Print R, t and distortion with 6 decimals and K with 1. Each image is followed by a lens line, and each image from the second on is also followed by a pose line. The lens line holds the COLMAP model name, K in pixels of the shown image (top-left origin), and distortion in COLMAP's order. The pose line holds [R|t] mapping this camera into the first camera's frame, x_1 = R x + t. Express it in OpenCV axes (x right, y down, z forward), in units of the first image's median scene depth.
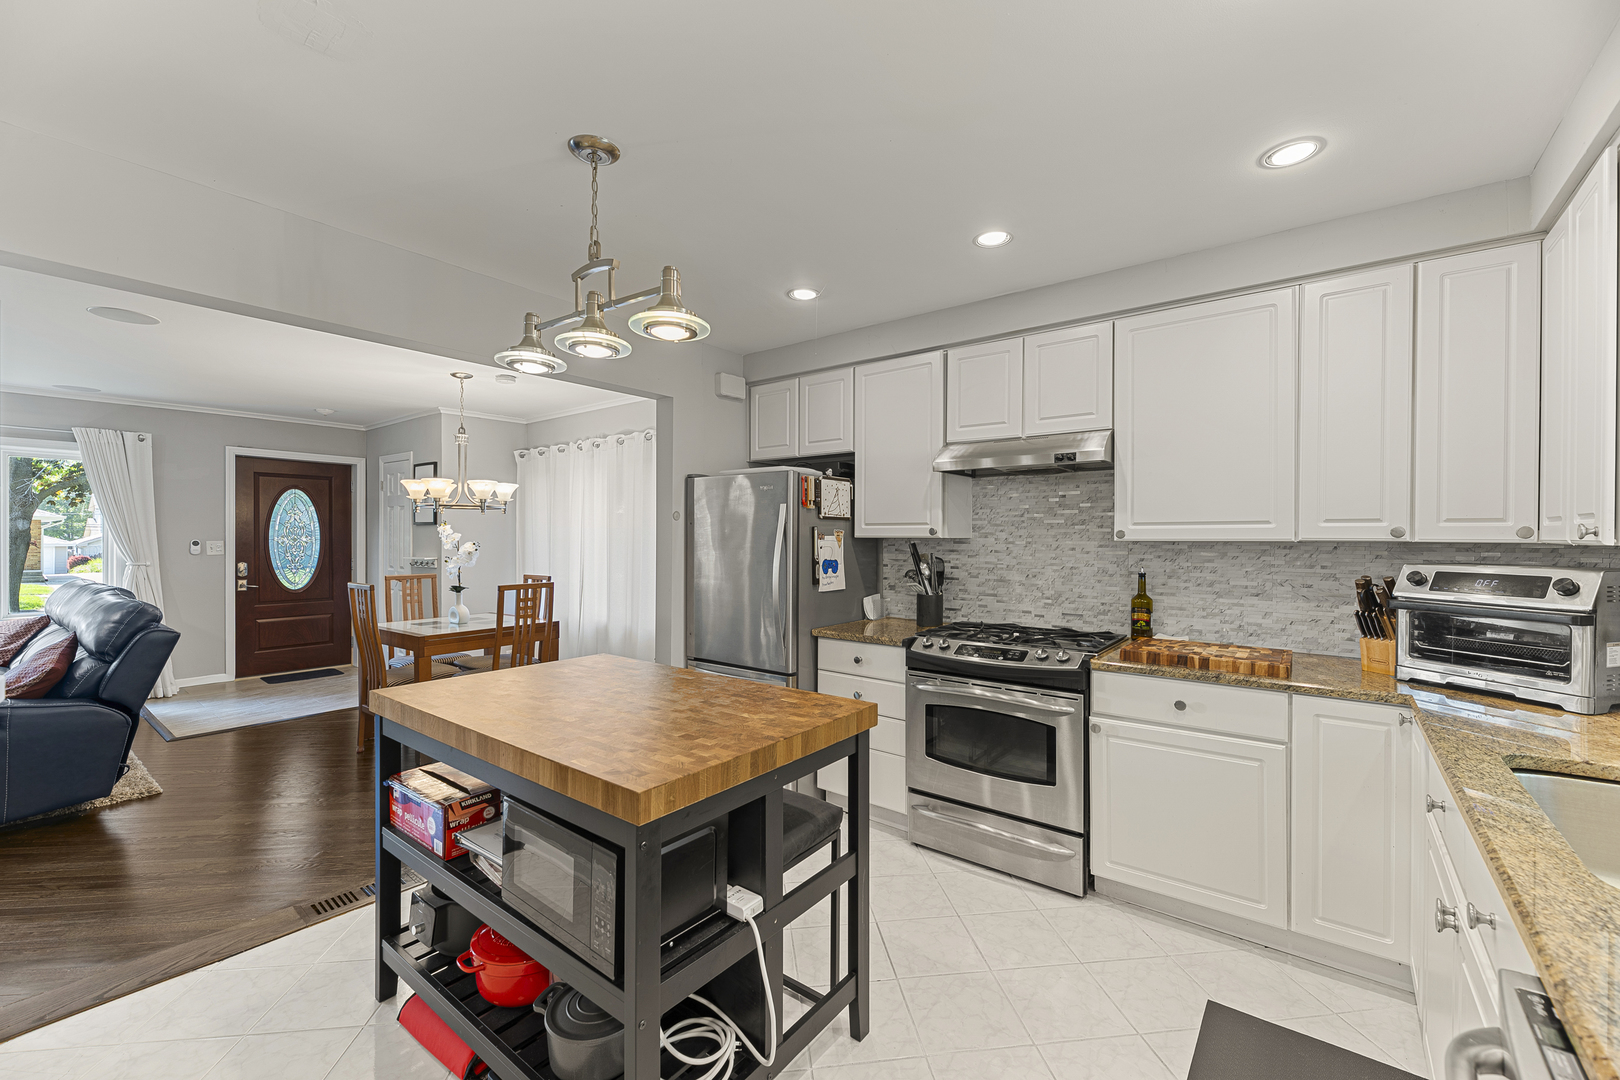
lens RADIAL K [[649.7, 0, 813.5], [0, 649.7, 541.0], [0, 0, 1]] dist [0.001438, 0.000028]
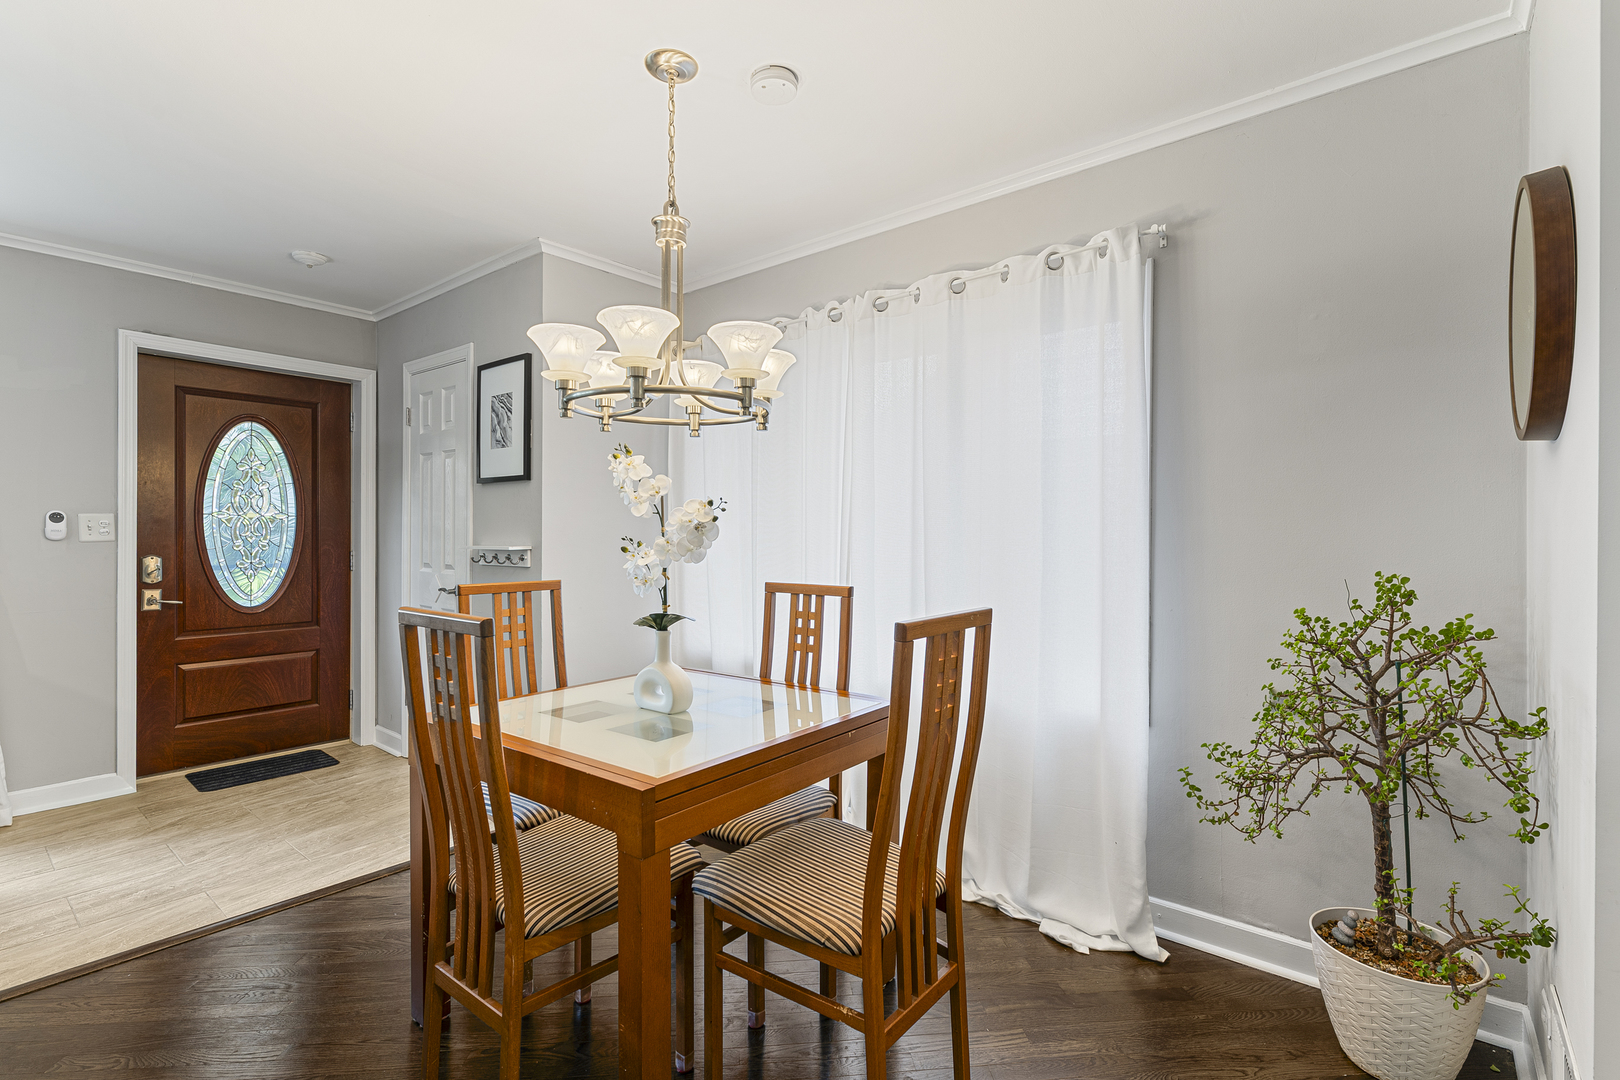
lens RADIAL K [[746.4, 0, 816.0], [0, 746.4, 538.7], [0, 0, 1]] dist [0.004369, 0.000311]
pose [[0.999589, 0.001043, -0.028651, -0.332561], [-0.001079, 0.999999, -0.001252, 0.019124], [0.028649, 0.001282, 0.999589, 0.420415]]
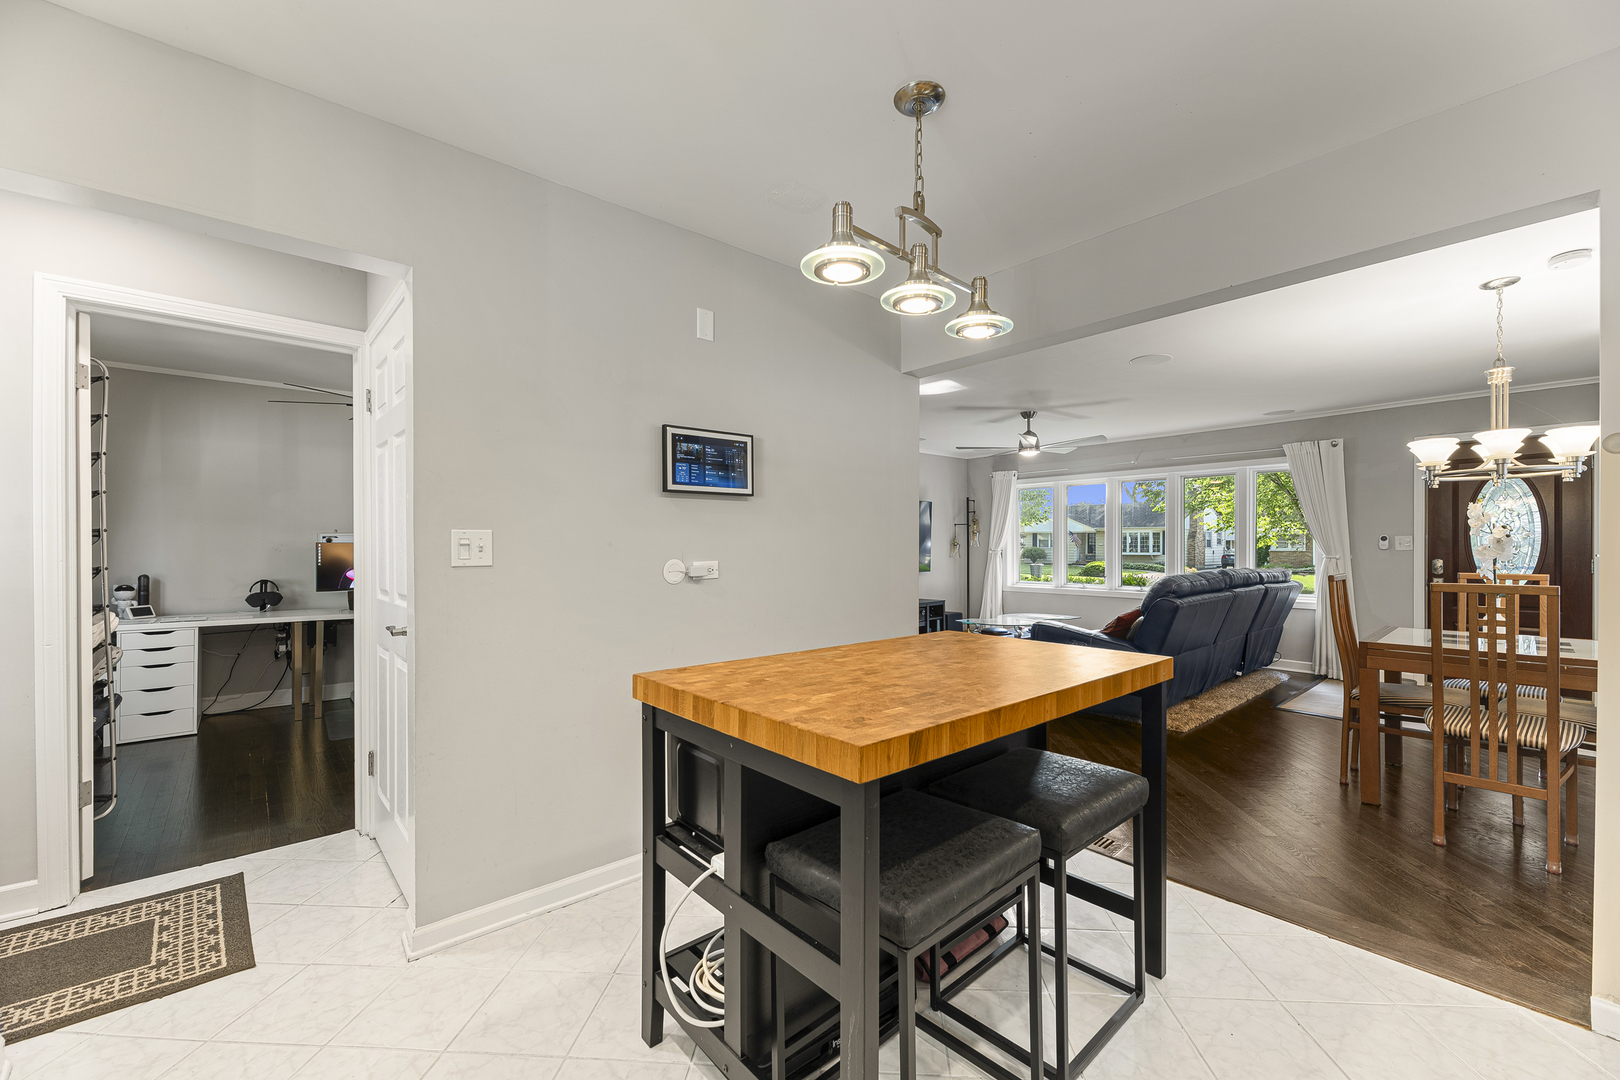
lens RADIAL K [[649.7, 0, 818.2], [0, 649.7, 549.2], [0, 0, 1]] dist [0.001438, 0.000028]
pose [[-0.195316, -0.001176, -0.980740, 0.203940], [-0.002593, 0.999996, -0.000683, 0.022048], [0.980737, 0.002409, -0.195319, 0.323726]]
